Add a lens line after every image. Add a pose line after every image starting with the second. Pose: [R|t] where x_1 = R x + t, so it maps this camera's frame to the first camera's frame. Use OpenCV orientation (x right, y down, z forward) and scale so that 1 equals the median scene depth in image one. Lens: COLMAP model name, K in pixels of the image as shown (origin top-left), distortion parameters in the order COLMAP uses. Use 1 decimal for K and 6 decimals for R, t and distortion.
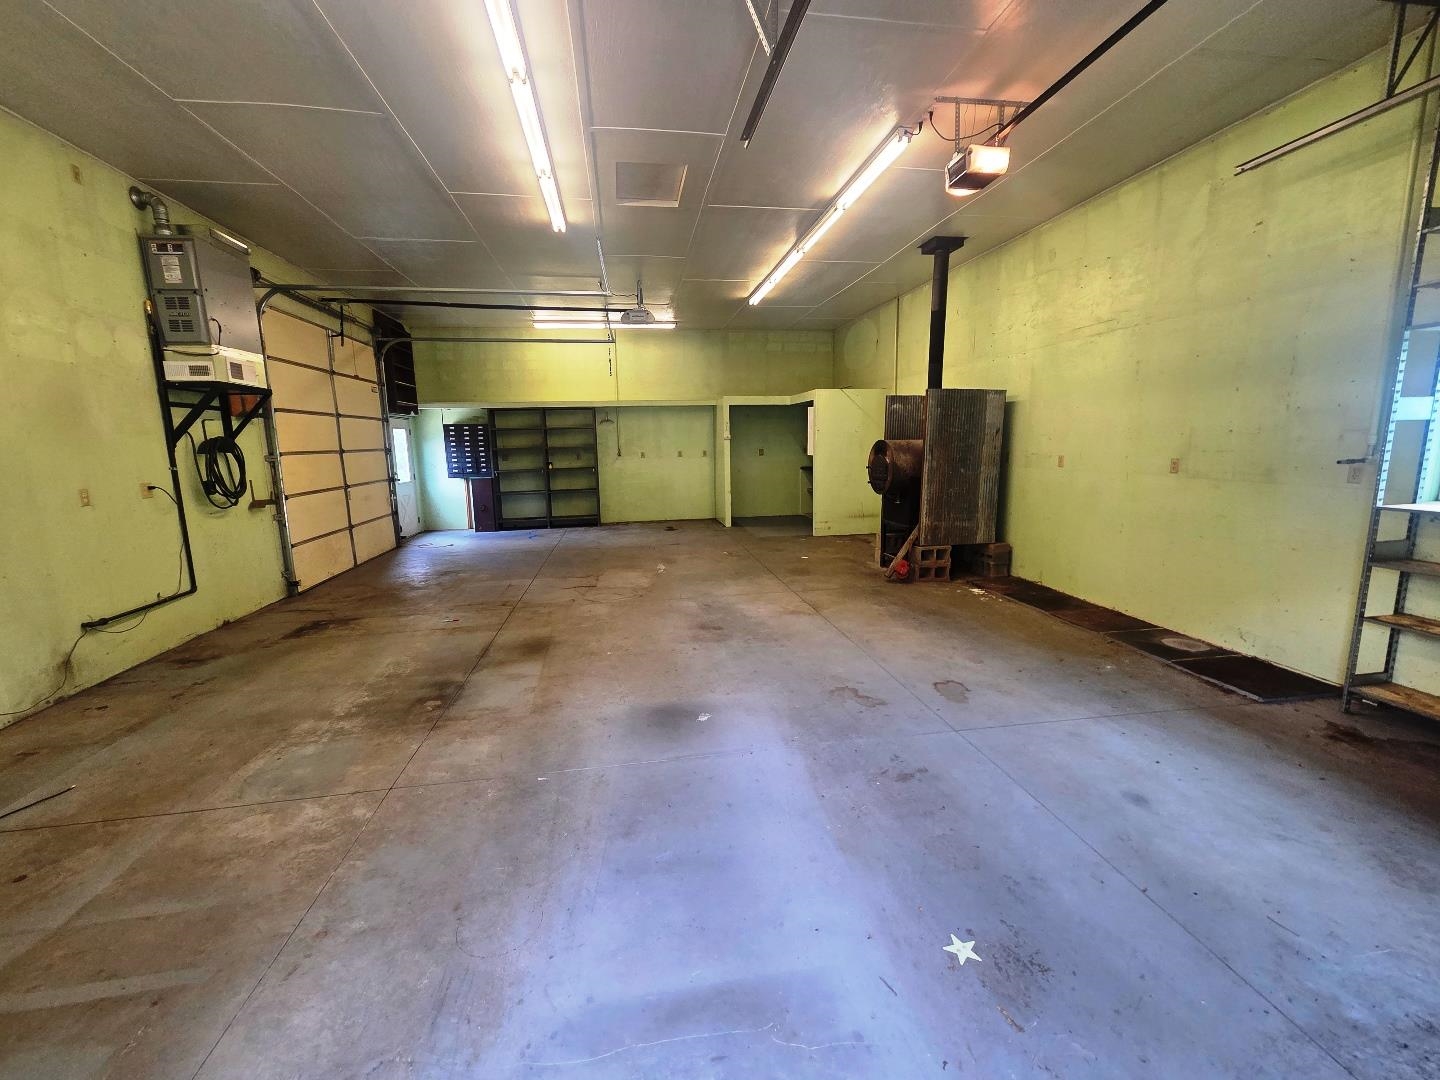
lens RADIAL K [[593.1, 0, 719.7], [0, 593.1, 542.7], [0, 0, 1]] dist [0.001518, 0.000051]
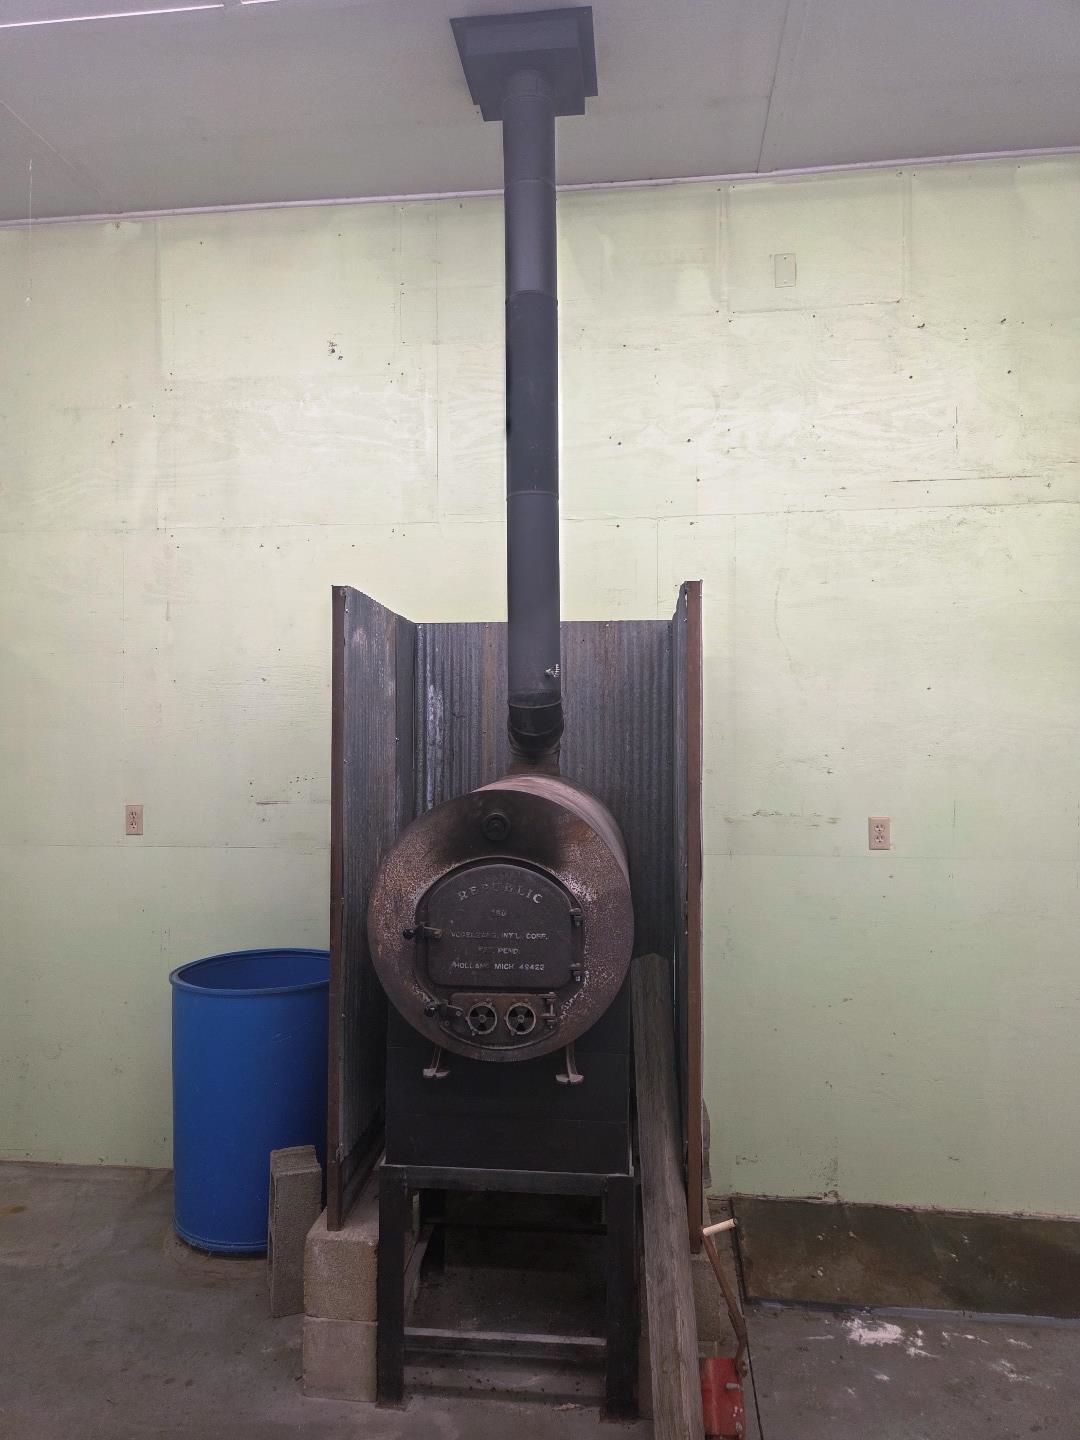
lens RADIAL K [[969.3, 0, 539.9], [0, 969.3, 727.8], [0, 0, 1]] dist [0.072860, -0.066387]
pose [[0.267599, 0.034973, 0.962895, -0.044803], [0.166225, 0.982682, -0.081888, -0.185635], [-0.949084, 0.181970, 0.257151, 1.030688]]
